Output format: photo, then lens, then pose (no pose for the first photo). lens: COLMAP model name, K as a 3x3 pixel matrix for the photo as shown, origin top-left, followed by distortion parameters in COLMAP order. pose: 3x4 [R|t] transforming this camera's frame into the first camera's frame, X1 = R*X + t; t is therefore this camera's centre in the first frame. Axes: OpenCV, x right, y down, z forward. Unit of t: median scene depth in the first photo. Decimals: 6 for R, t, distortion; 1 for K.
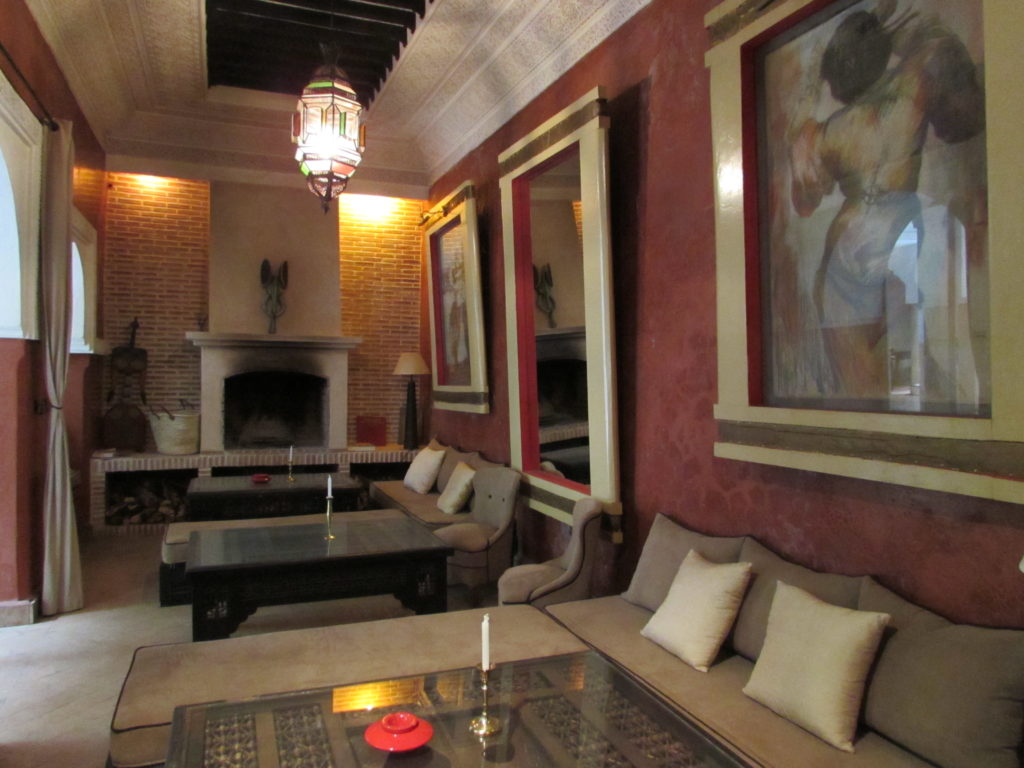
lens RADIAL K [[723.2, 0, 510.1], [0, 723.2, 384.5], [0, 0, 1]] dist [-0.038154, 0.019797]
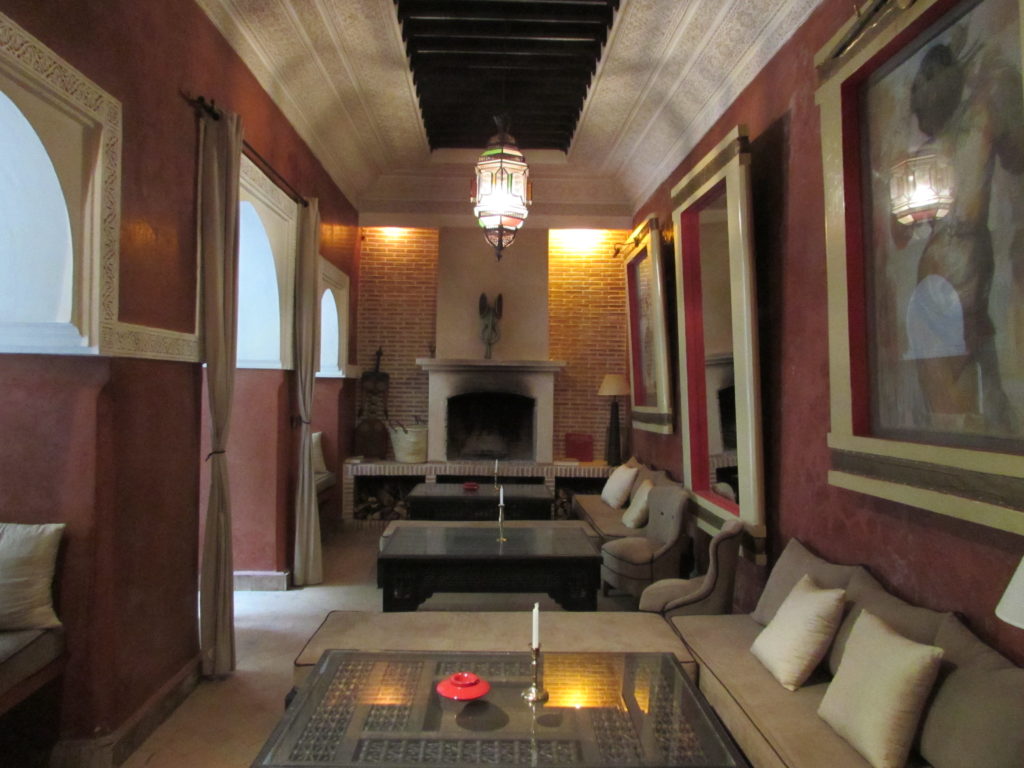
lens RADIAL K [[723.2, 0, 510.1], [0, 723.2, 384.5], [0, 0, 1]] dist [-0.038154, 0.019797]
pose [[0.937110, -0.000452, -0.349034, 0.099569], [-0.006921, 0.999778, -0.019877, -0.008121], [0.348965, 0.021042, 0.936899, -0.049783]]
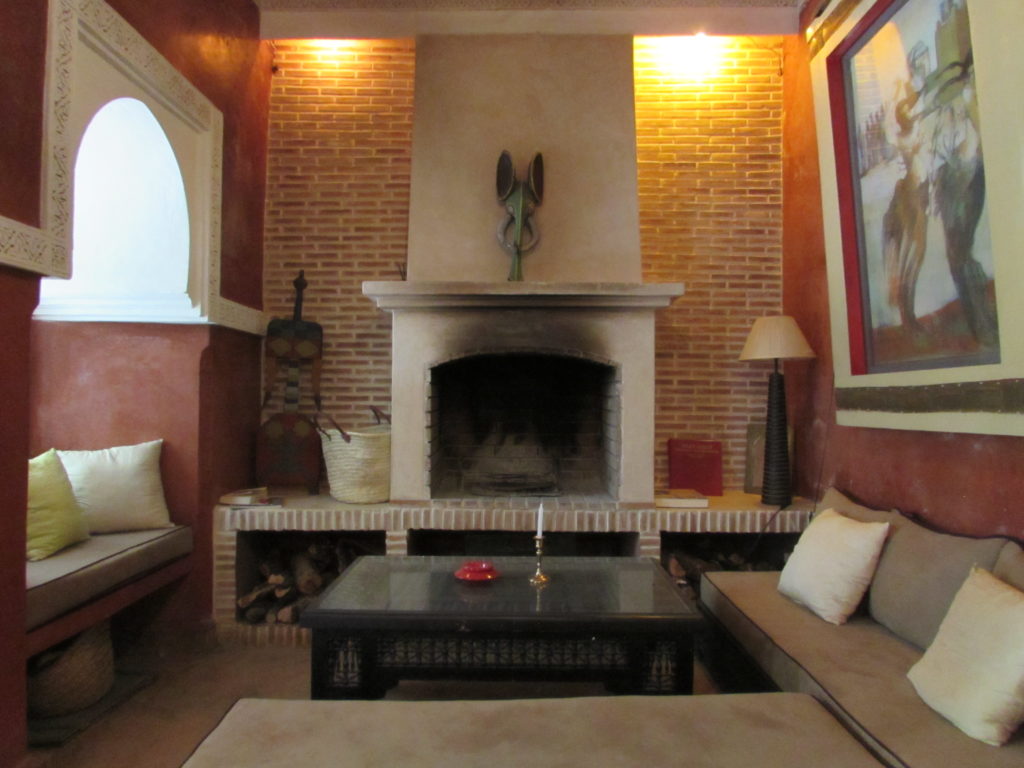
lens RADIAL K [[723.2, 0, 510.1], [0, 723.2, 384.5], [0, 0, 1]] dist [-0.038154, 0.019797]
pose [[0.925282, -0.012463, -0.379076, -0.131047], [0.001749, 0.999590, -0.028595, 0.020248], [0.379277, 0.025795, 0.924924, 0.506593]]
